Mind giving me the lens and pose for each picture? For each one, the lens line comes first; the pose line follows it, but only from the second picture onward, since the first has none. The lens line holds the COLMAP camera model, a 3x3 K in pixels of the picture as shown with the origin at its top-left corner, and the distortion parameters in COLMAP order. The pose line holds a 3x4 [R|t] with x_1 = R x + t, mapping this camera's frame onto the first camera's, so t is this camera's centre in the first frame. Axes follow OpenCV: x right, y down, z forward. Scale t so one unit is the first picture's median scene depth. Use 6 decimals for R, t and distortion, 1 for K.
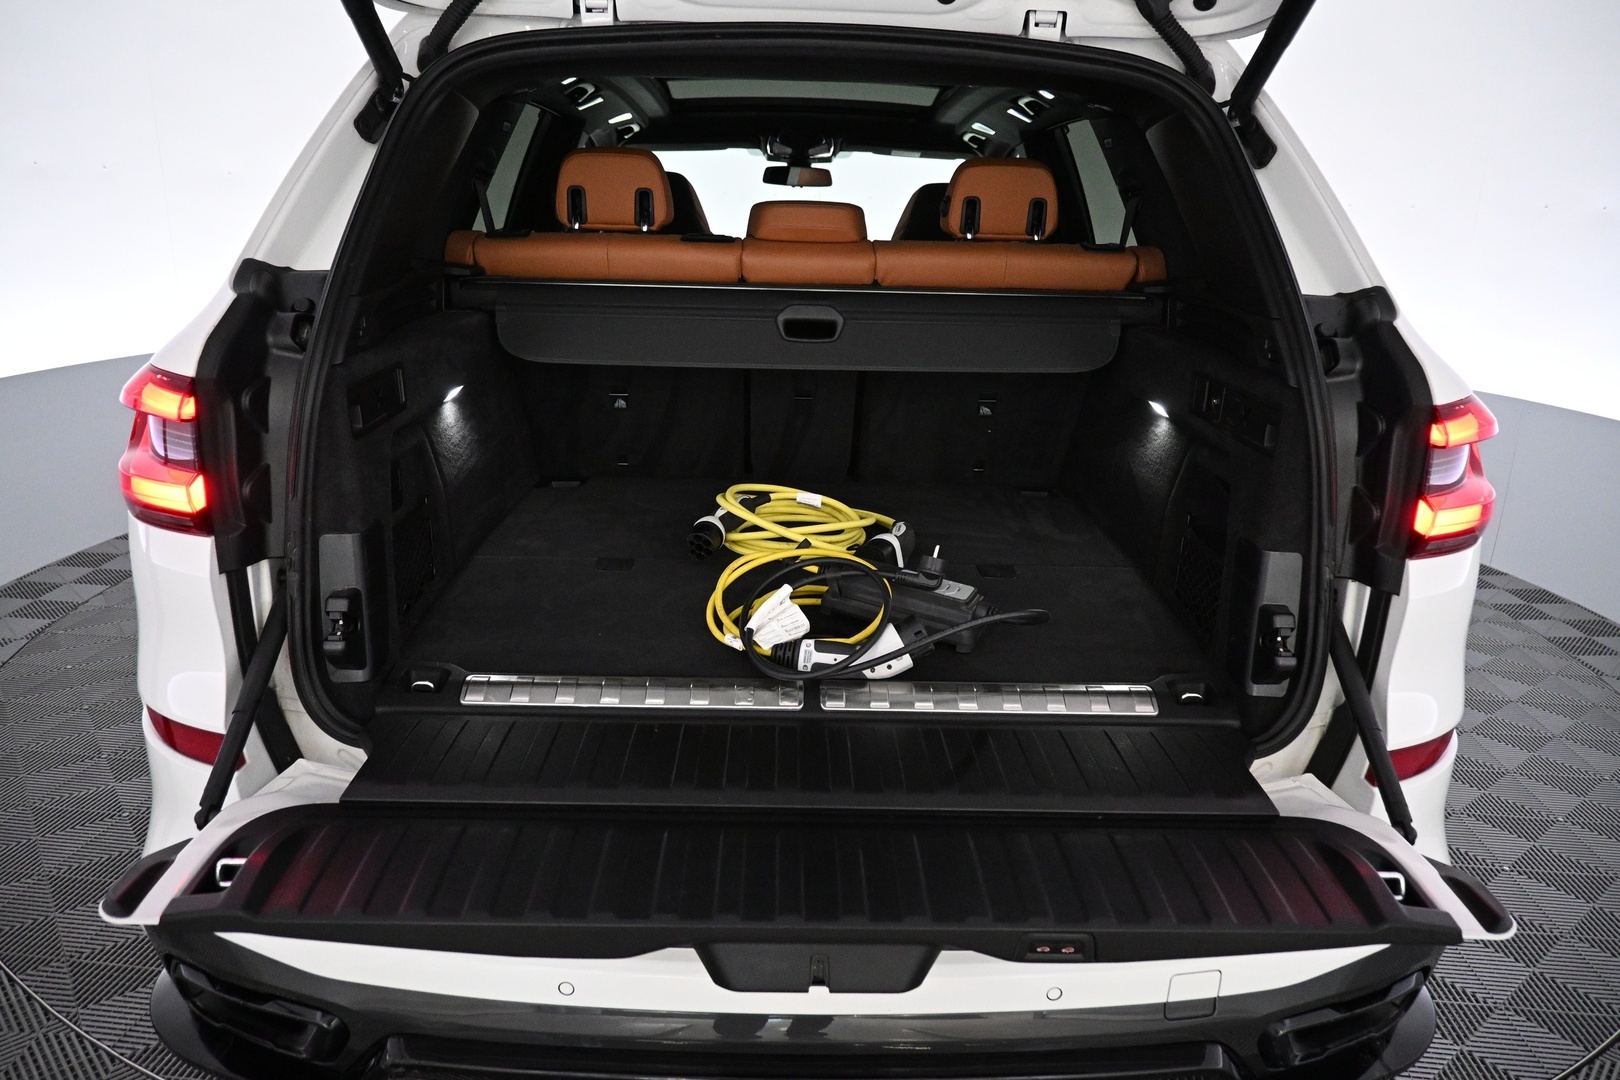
lens RADIAL K [[1074.5, 0, 809.8], [0, 1074.5, 540.7], [0, 0, 1]] dist [0.000145, -0.001480]
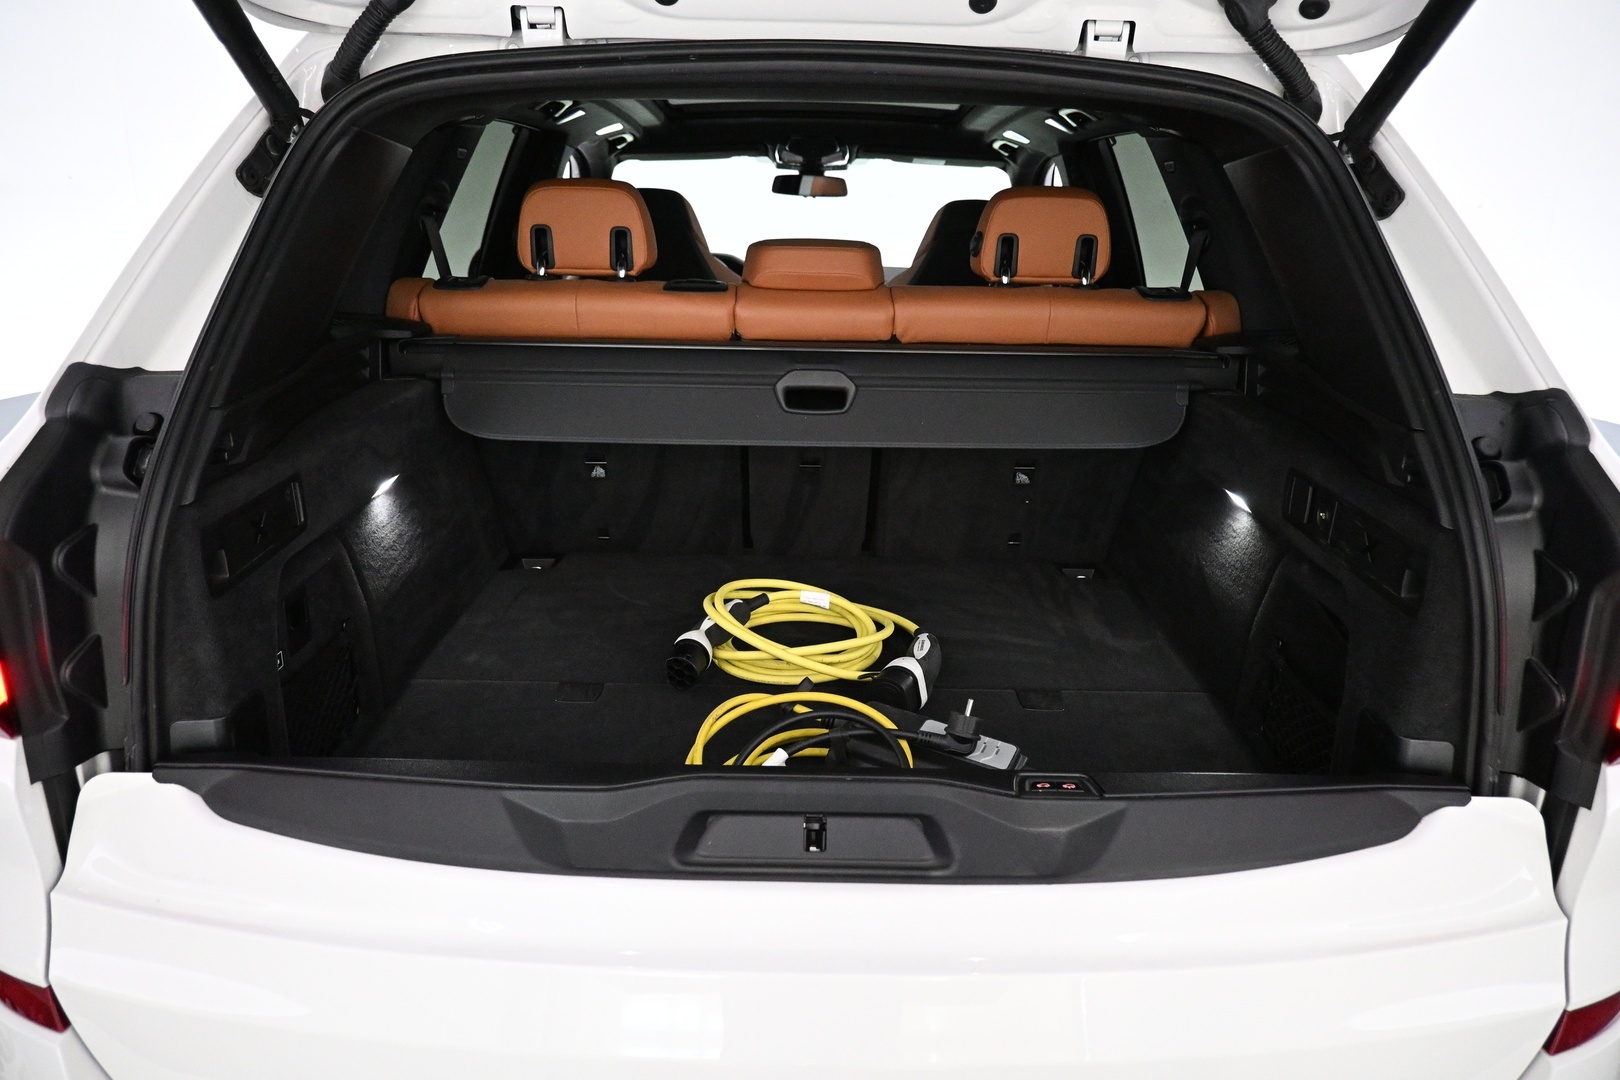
lens RADIAL K [[1074.5, 0, 809.8], [0, 1074.5, 539.4], [0, 0, 1]] dist [0.000145, -0.001480]
pose [[0.999803, -0.000873, -0.019853, 0.014814], [0.001132, 0.999914, 0.013065, -0.116635], [0.019840, -0.013085, 0.999718, 0.191512]]
